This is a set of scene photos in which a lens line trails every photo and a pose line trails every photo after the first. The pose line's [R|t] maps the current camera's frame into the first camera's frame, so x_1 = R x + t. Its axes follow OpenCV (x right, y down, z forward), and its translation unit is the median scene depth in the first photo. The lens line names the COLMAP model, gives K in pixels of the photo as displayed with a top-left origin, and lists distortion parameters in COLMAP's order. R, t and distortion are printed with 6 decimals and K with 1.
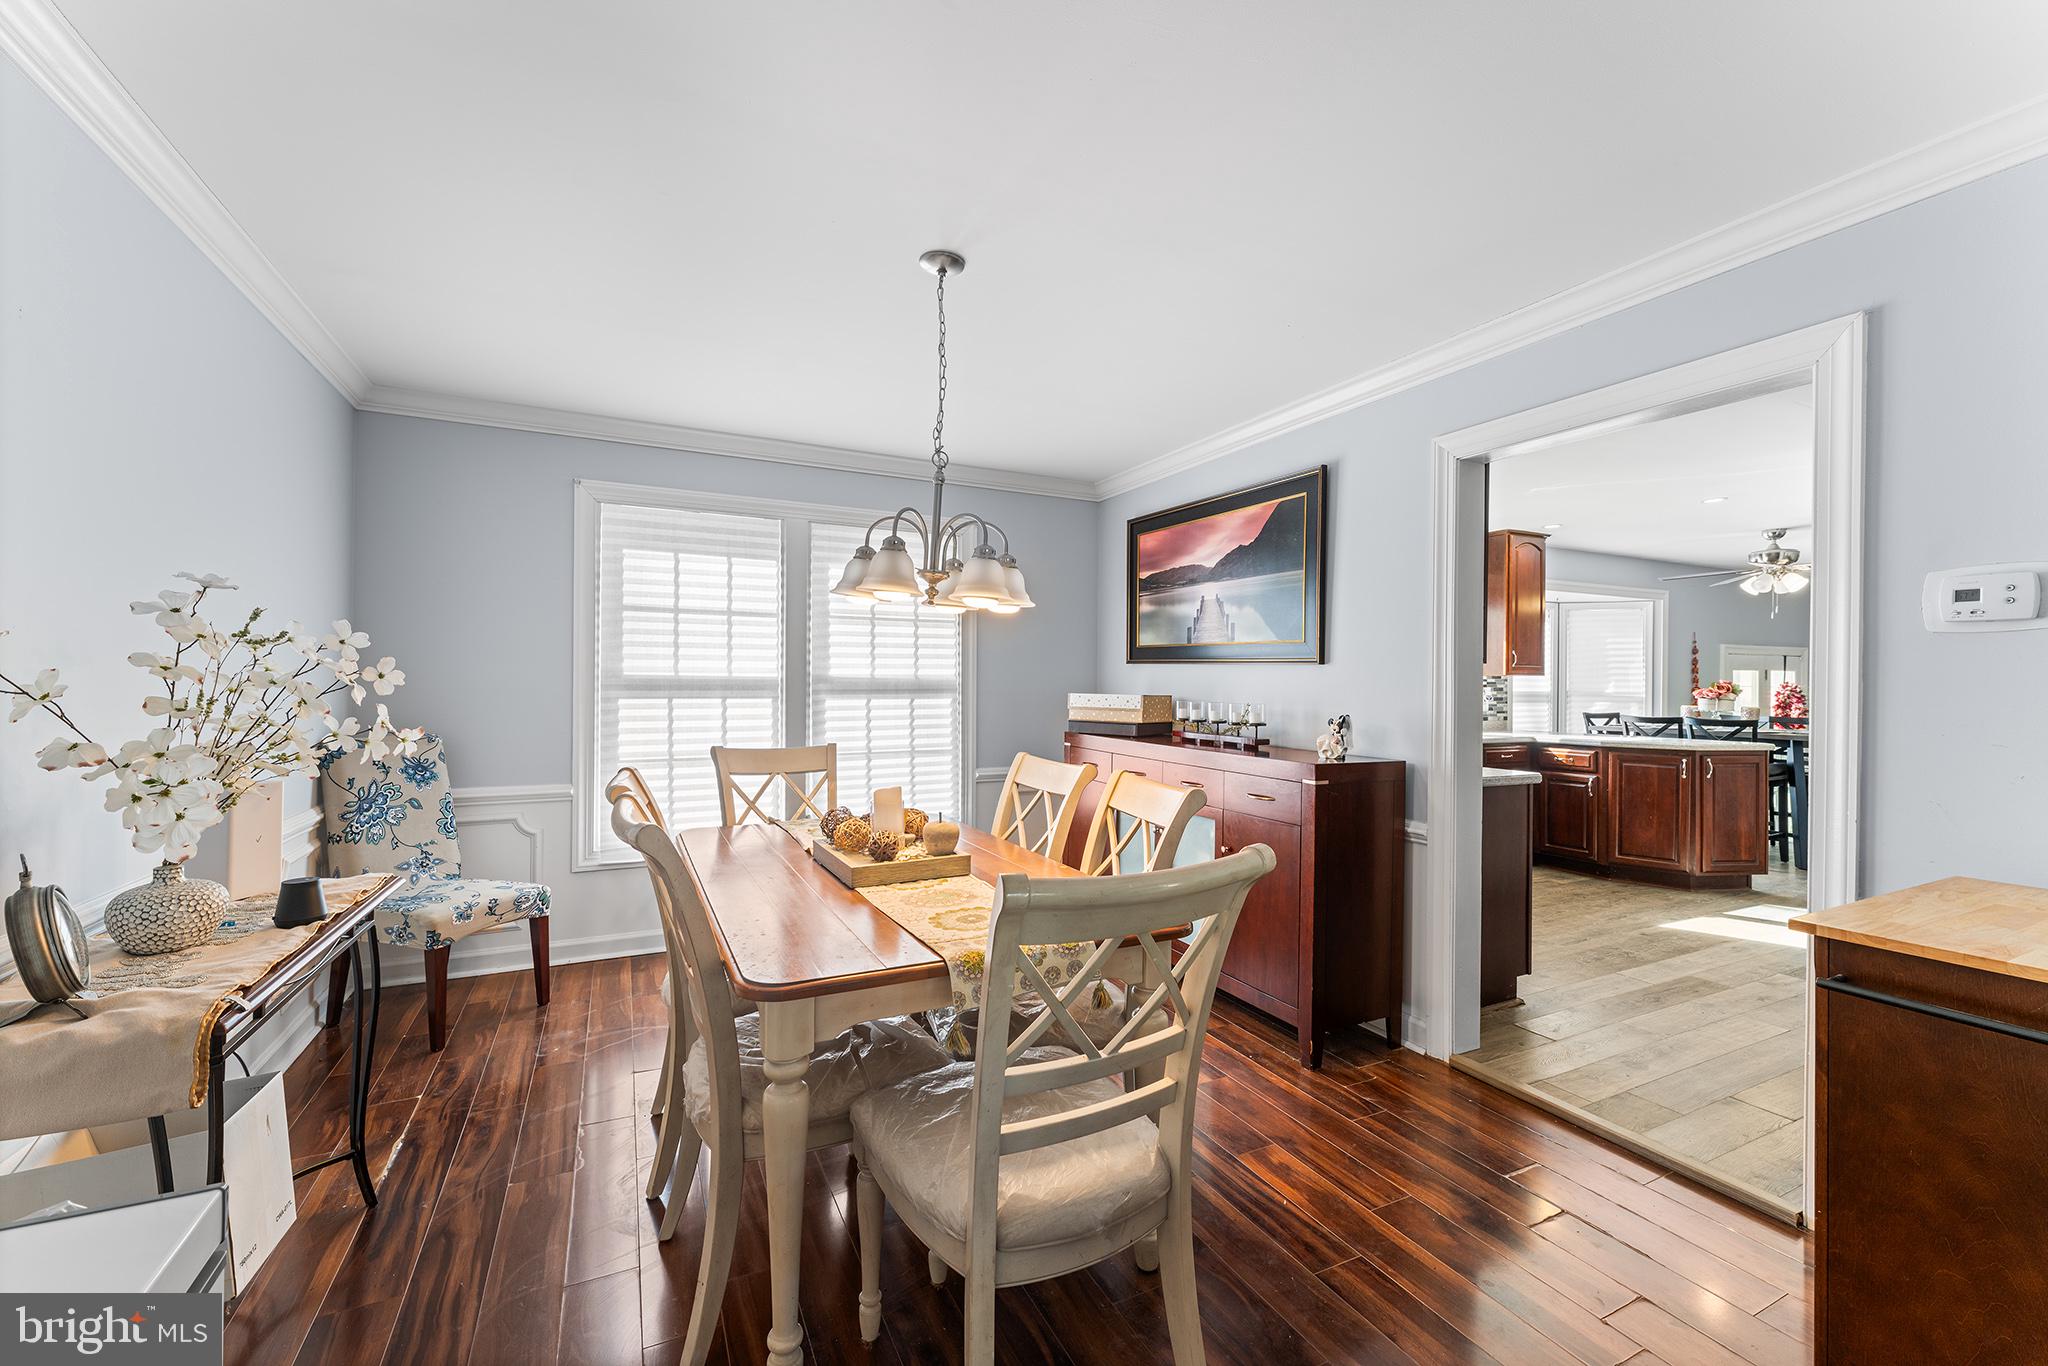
lens RADIAL K [[829.4, 0, 1023.4], [0, 829.4, 685.2], [0, 0, 1]] dist [0.001495, 0.000069]
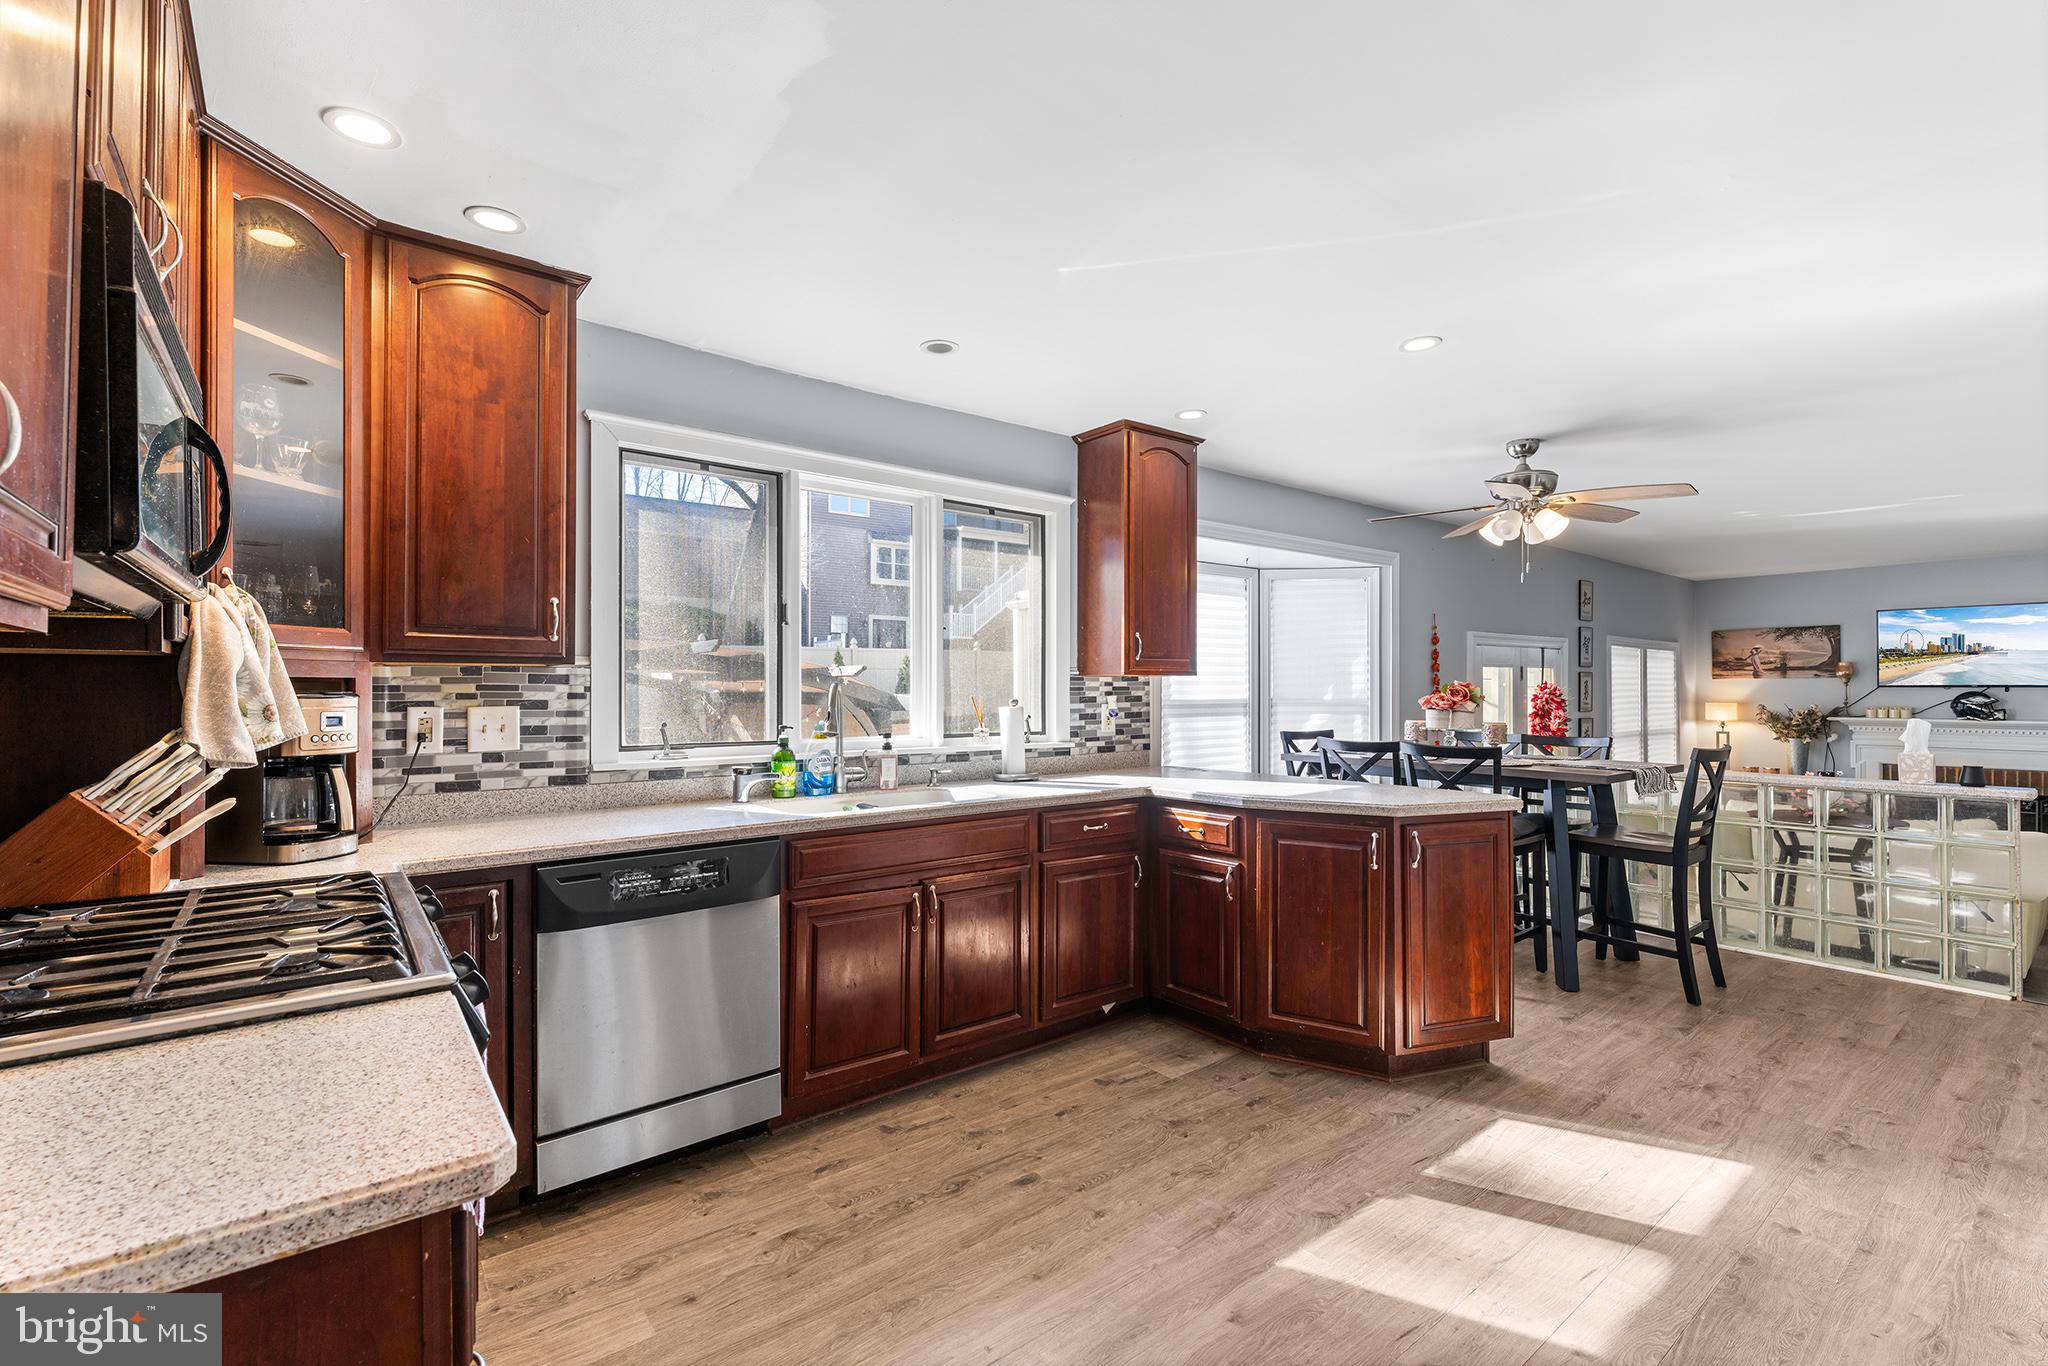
lens RADIAL K [[885.3, 0, 1026.6], [0, 885.3, 686.5], [0, 0, 1]] dist [-0.000806, -0.000162]
pose [[0.977937, -0.008059, 0.208744, 0.383594], [0.008499, 0.999963, -0.001211, -0.004185], [-0.208726, 0.002958, 0.977970, 0.411372]]
